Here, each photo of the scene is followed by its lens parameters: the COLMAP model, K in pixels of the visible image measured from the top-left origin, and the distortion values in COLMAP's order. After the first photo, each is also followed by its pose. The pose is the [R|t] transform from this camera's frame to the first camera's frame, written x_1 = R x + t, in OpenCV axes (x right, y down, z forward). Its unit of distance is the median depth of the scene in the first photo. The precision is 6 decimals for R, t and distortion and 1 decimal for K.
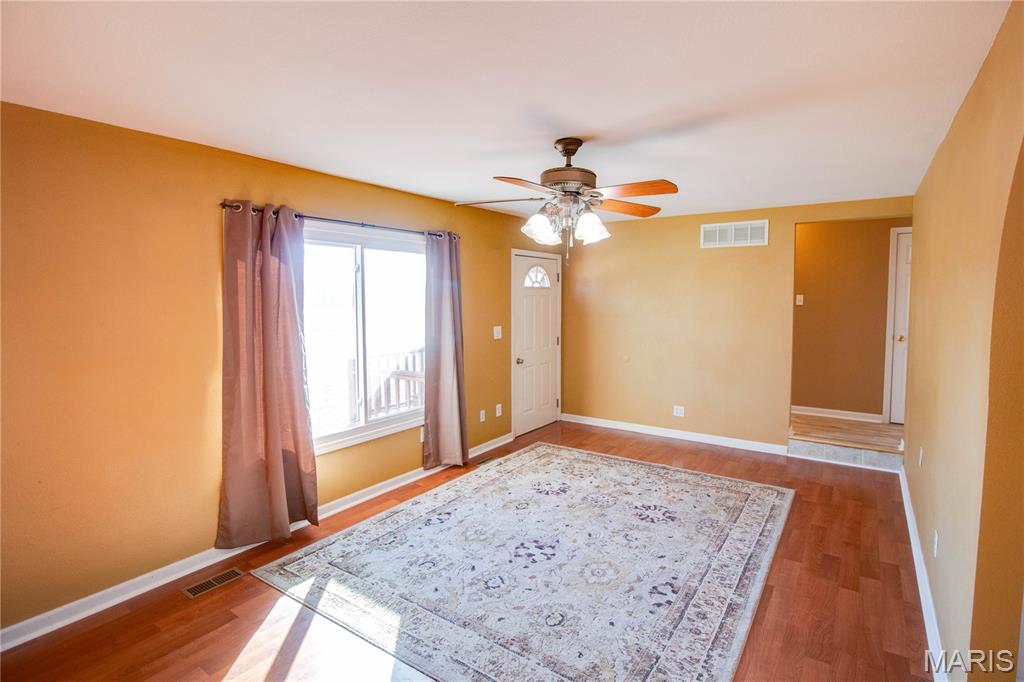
lens RADIAL K [[515.8, 0, 535.7], [0, 515.8, 319.8], [0, 0, 1]] dist [-0.002137, -0.000948]
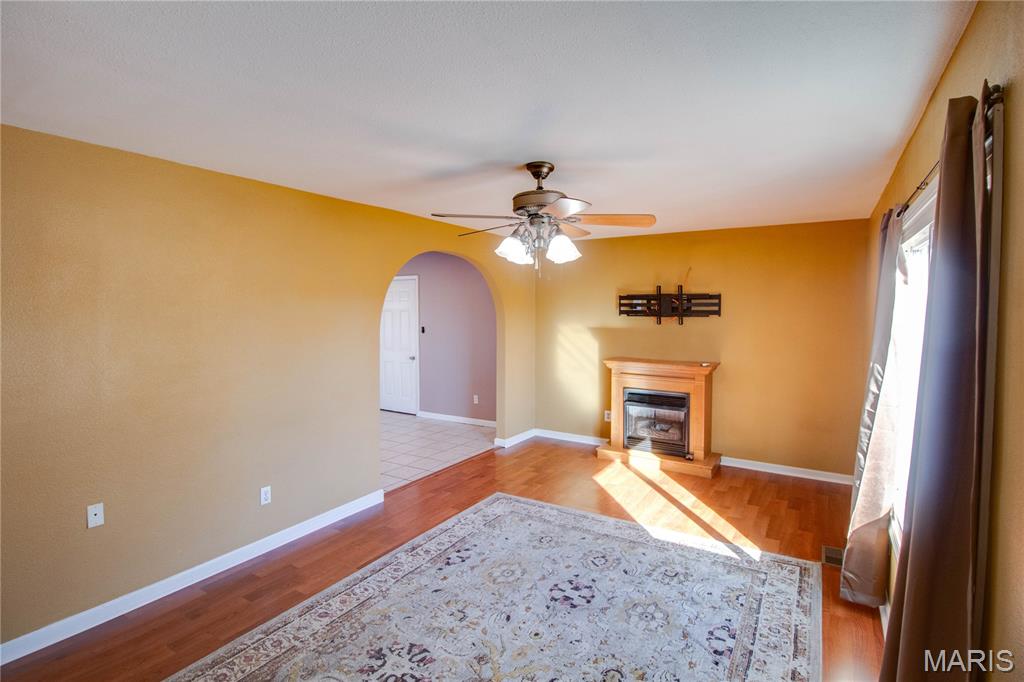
lens RADIAL K [[492.9, 0, 513.4], [0, 492.9, 327.6], [0, 0, 1]] dist [0.001161, -0.016953]
pose [[-0.999954, -0.002760, -0.009143, 0.111083], [-0.003585, 0.995796, 0.091531, -0.101683], [0.008852, 0.091560, -0.995760, 1.806454]]
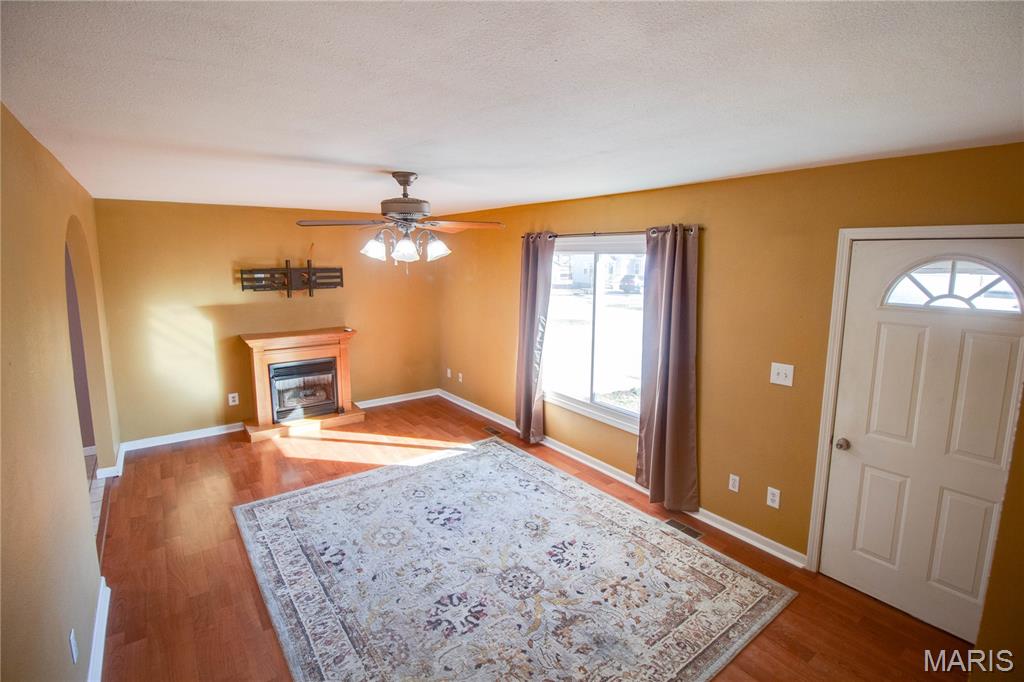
lens RADIAL K [[492.9, 0, 513.4], [0, 492.9, 327.6], [0, 0, 1]] dist [0.001161, -0.016953]
pose [[-0.362612, 0.131239, -0.922653, 0.931003], [-0.050265, 0.985839, 0.159981, -0.173841], [0.930583, 0.104389, -0.350881, 1.488512]]
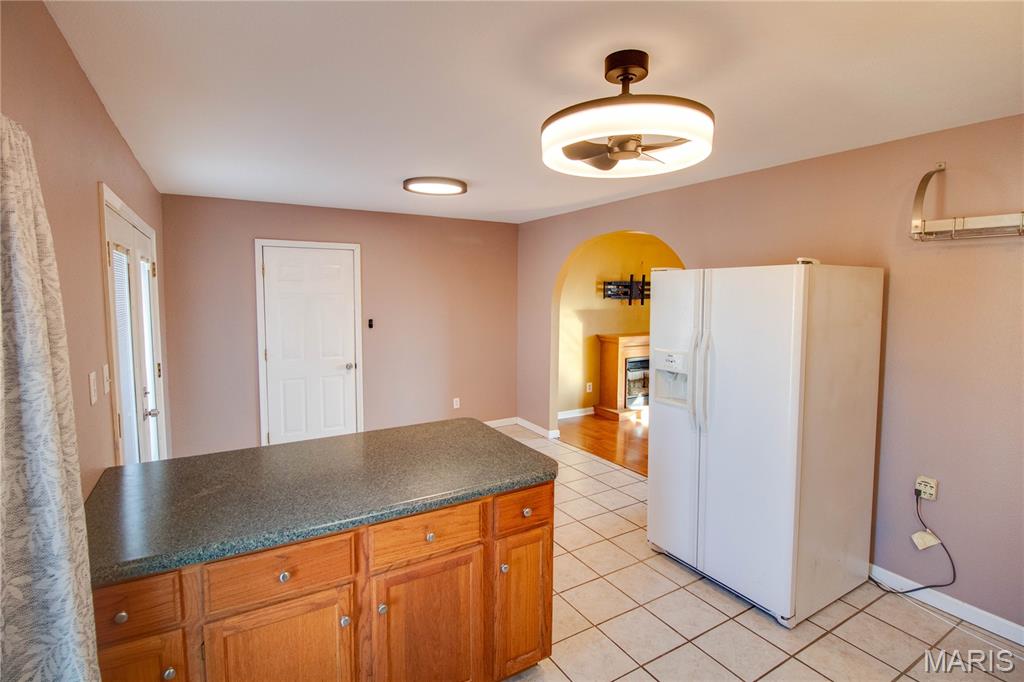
lens RADIAL K [[492.9, 0, 513.4], [0, 492.9, 327.6], [0, 0, 1]] dist [0.001161, -0.016953]
pose [[-0.451796, 0.059931, -0.890106, 1.729778], [-0.049362, 0.994533, 0.092017, -0.035822], [0.890755, 0.085510, -0.446367, 0.638997]]
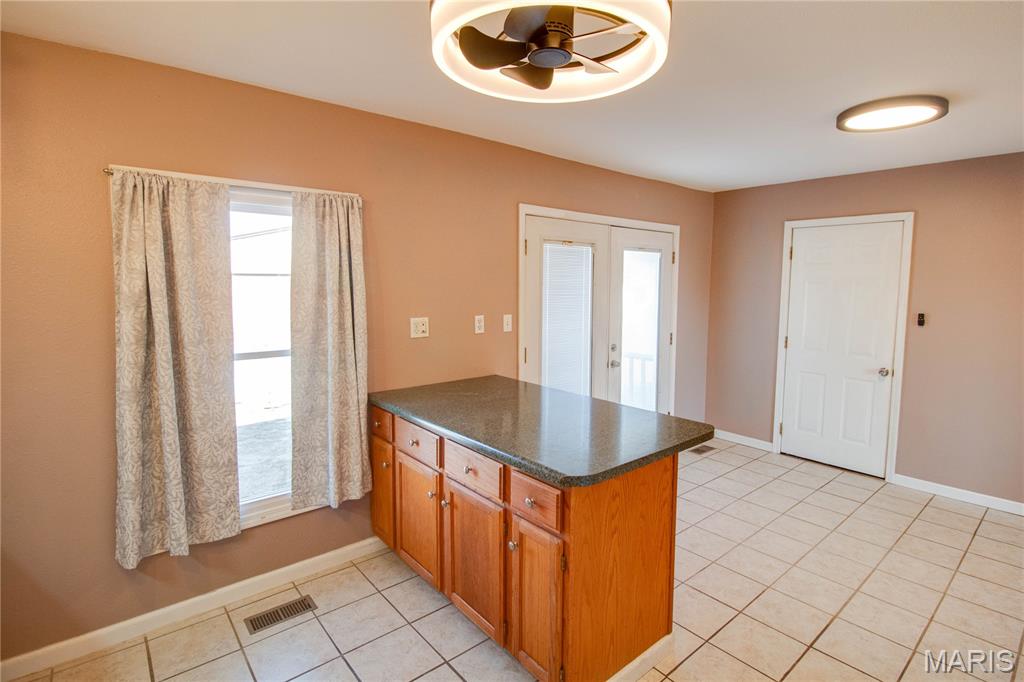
lens RADIAL K [[515.8, 0, 535.7], [0, 515.8, 319.8], [0, 0, 1]] dist [-0.002137, -0.000948]
pose [[-0.961234, -0.033824, 0.273650, 1.056438], [0.000842, 0.992083, 0.125581, -0.032422], [-0.275731, 0.120943, -0.953596, 0.925811]]
